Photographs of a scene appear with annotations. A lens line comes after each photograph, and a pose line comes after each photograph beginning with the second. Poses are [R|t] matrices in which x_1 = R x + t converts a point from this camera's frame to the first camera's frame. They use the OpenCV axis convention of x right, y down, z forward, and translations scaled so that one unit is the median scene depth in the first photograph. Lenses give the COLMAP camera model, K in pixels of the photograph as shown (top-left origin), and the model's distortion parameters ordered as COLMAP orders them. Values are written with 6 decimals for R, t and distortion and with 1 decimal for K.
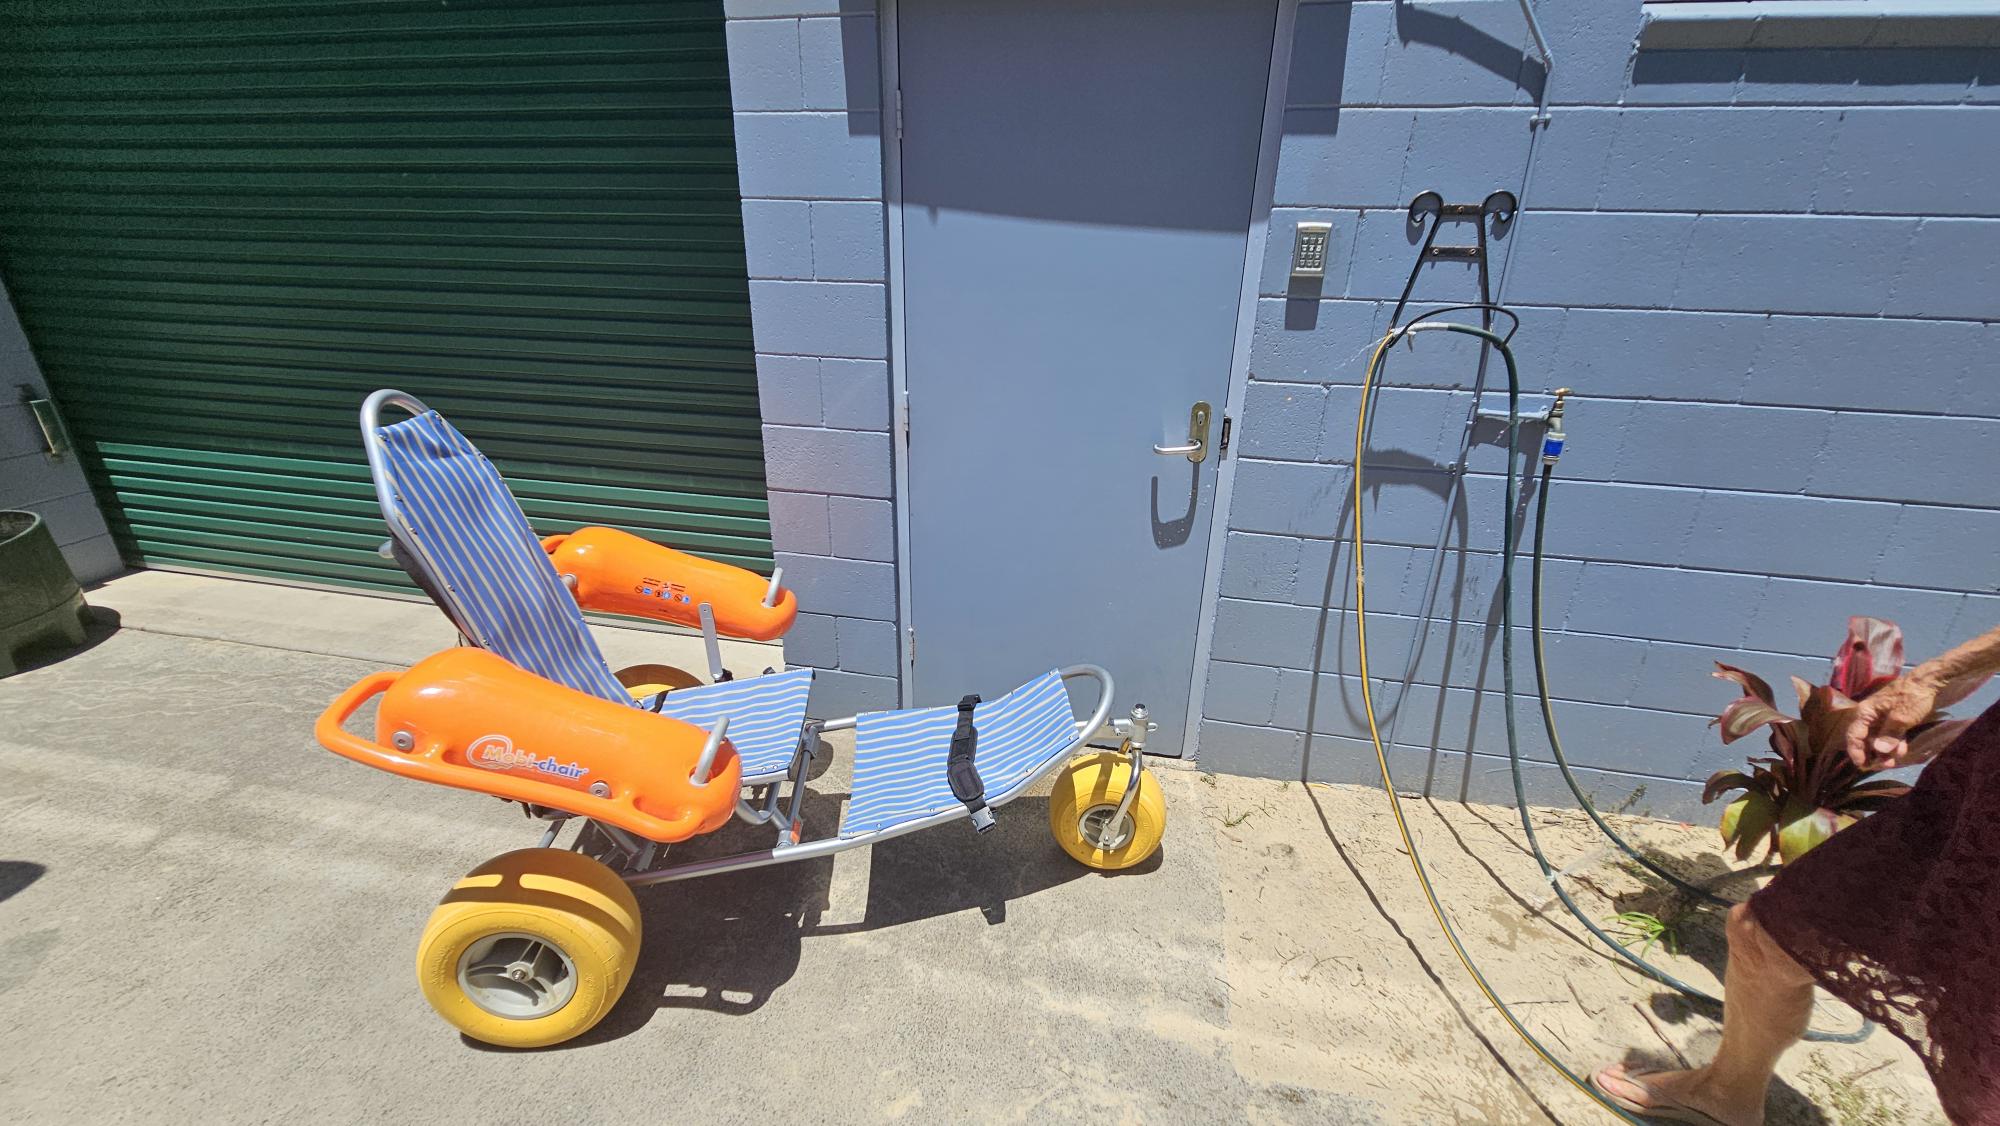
lens RADIAL K [[816.8, 0, 989.5], [0, 816.8, 555.3], [0, 0, 1]] dist [-0.002966, -0.000113]
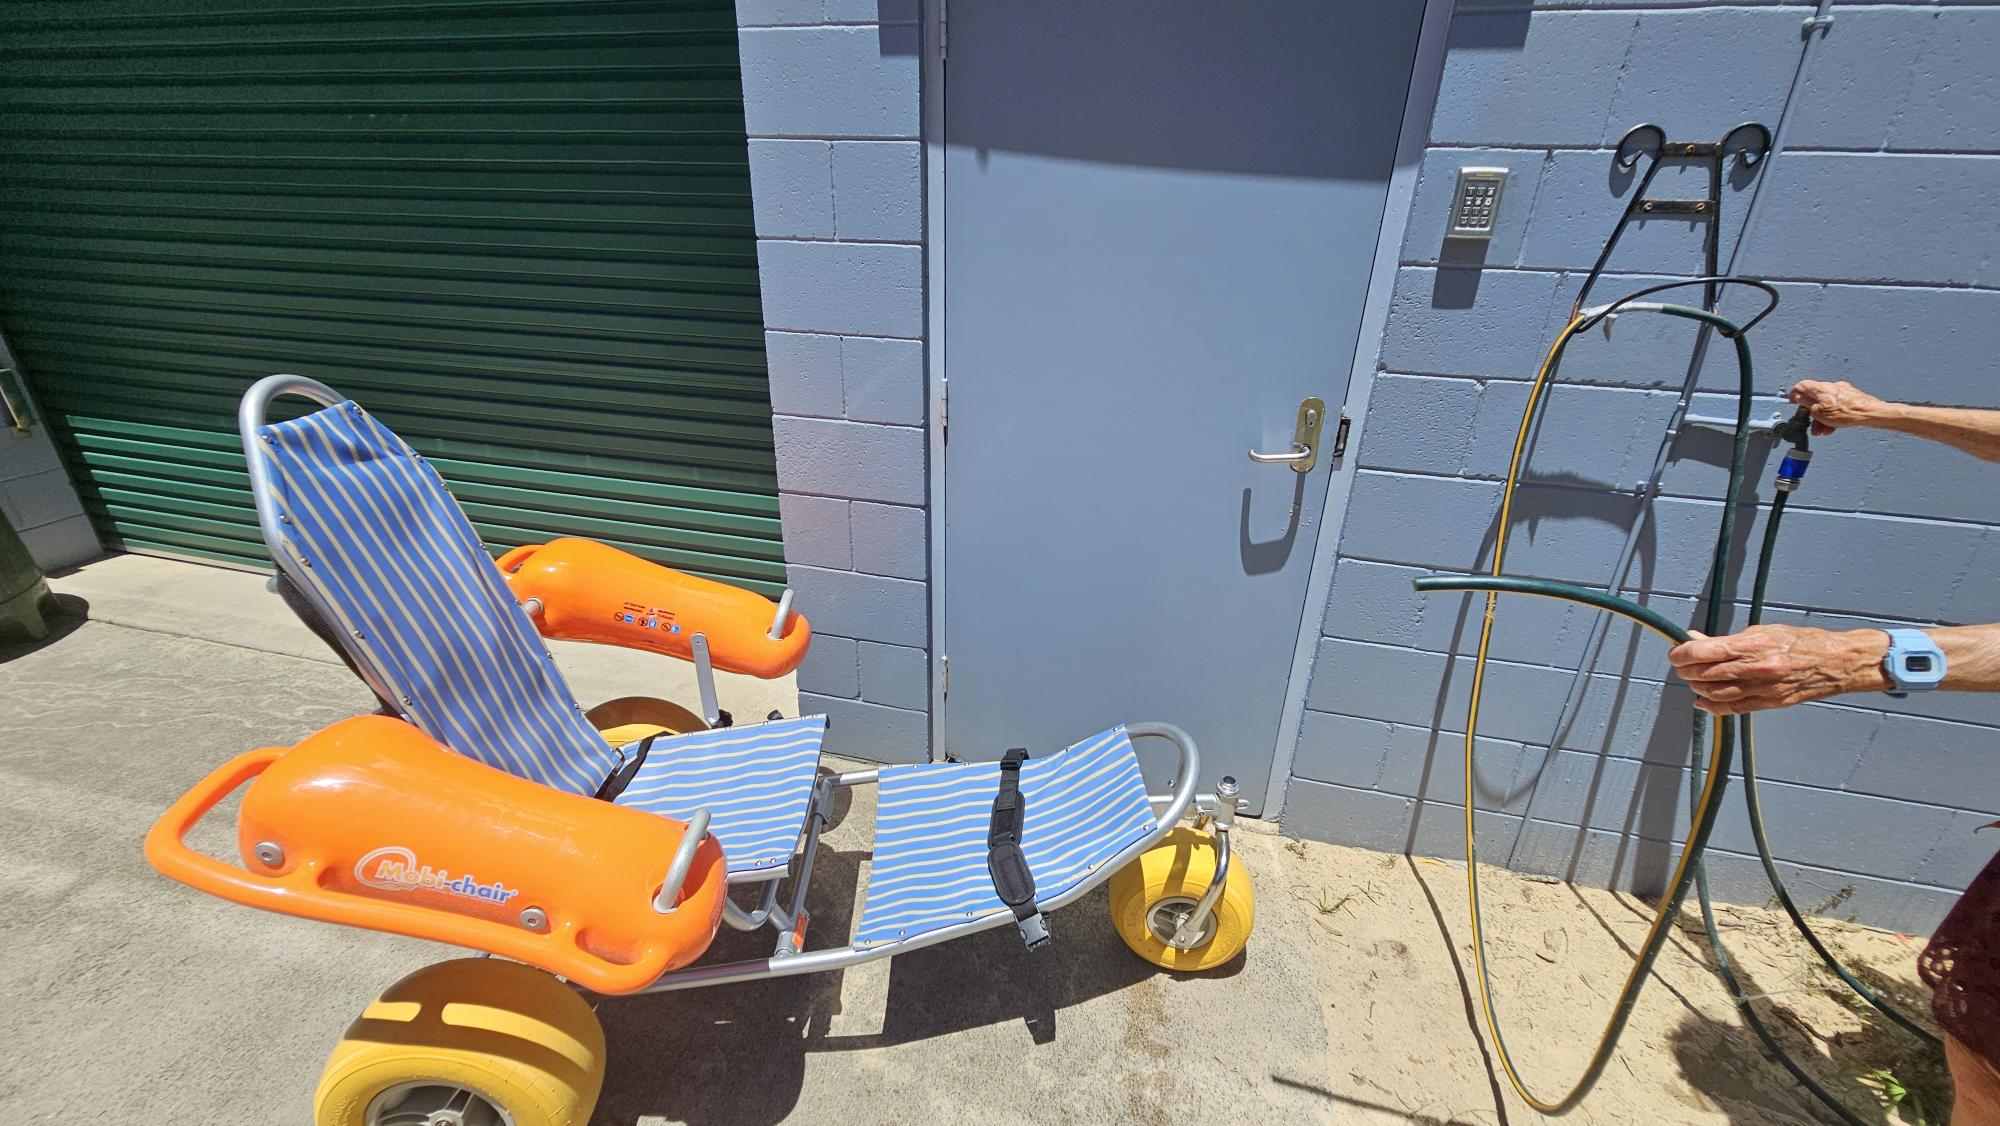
lens RADIAL K [[816.8, 0, 989.5], [0, 816.8, 555.3], [0, 0, 1]] dist [-0.002966, -0.000113]
pose [[0.999114, 0.021390, -0.036237, -0.026308], [-0.020200, 0.999255, 0.032886, -0.056492], [0.036913, -0.032125, 0.998802, 0.194851]]
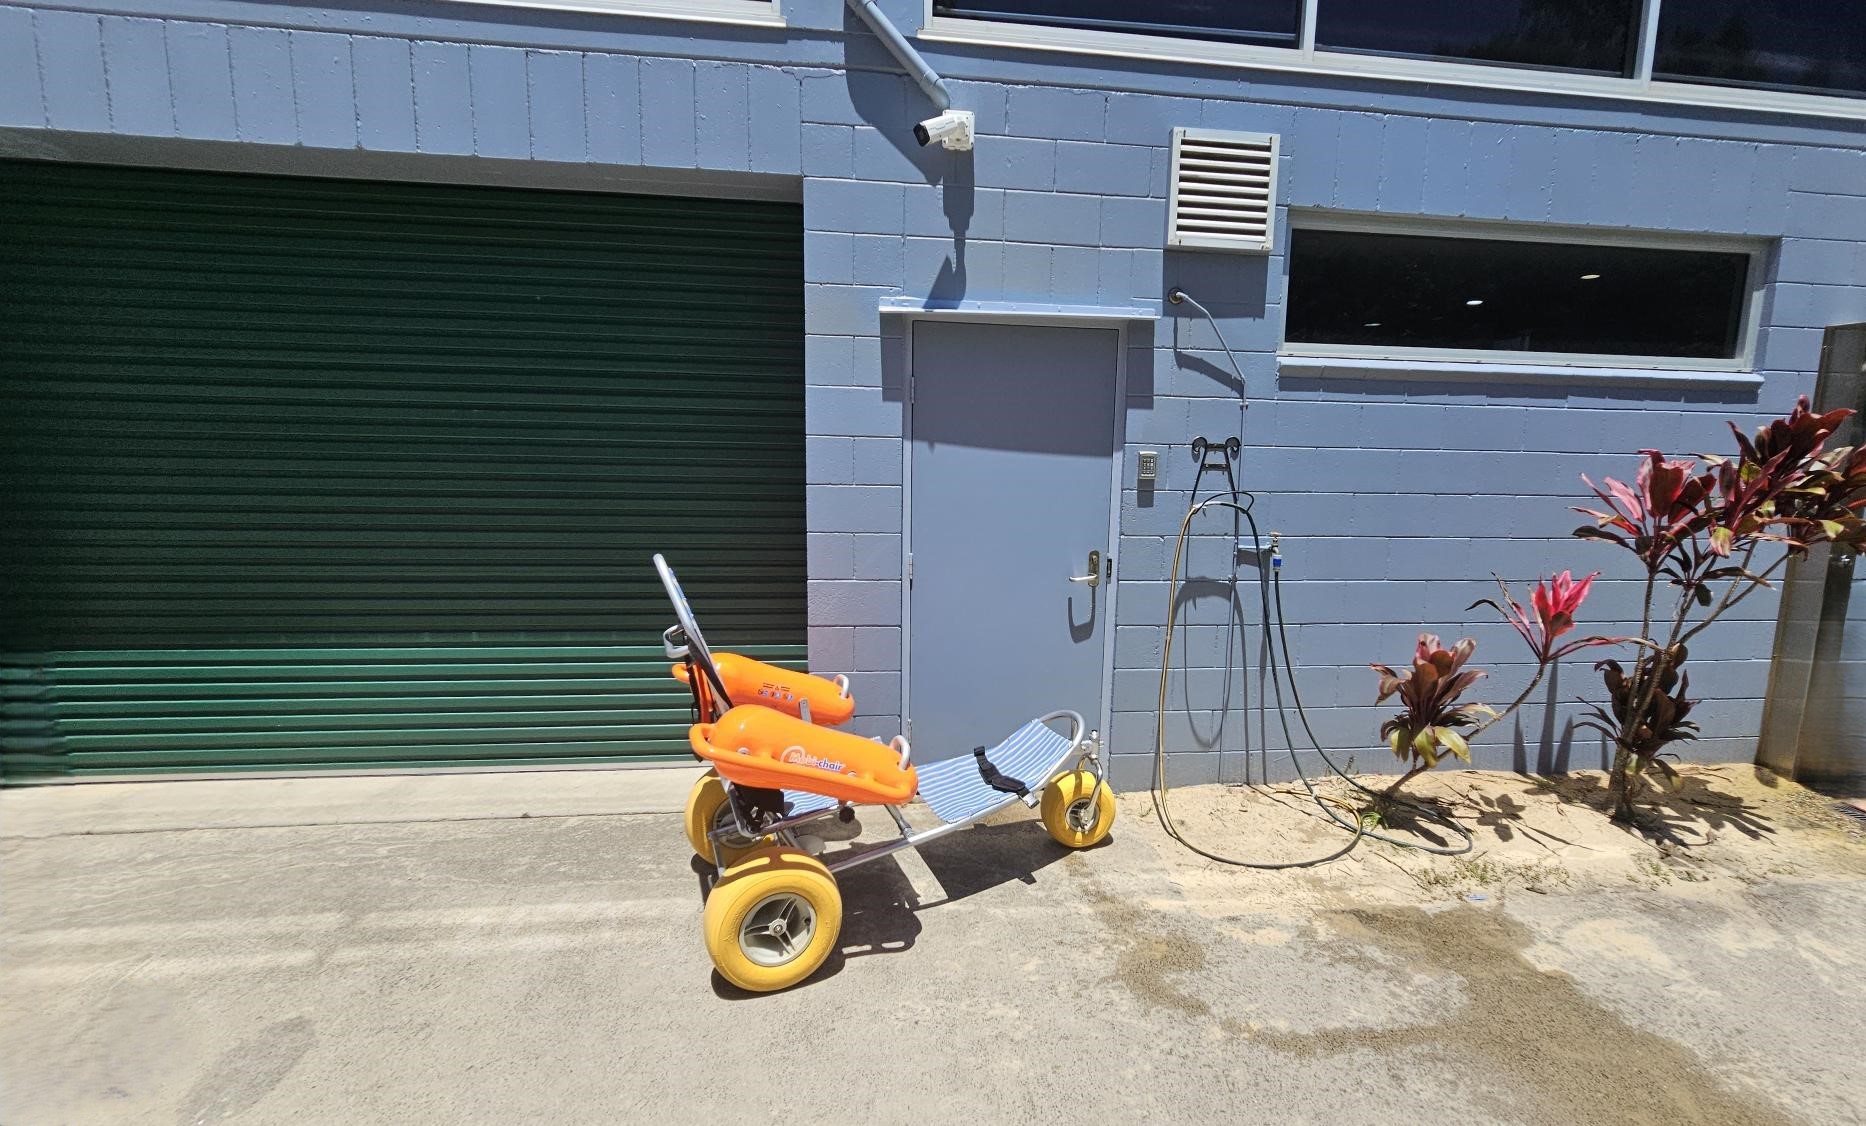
lens RADIAL K [[805.7, 0, 989.7], [0, 805.7, 555.8], [0, 0, 1]] dist [0.000544, 0.000029]
pose [[0.946061, -0.041303, 0.321346, -0.507279], [0.115988, 0.969280, -0.216894, 0.168507], [-0.302516, 0.242468, 0.921788, -0.495107]]
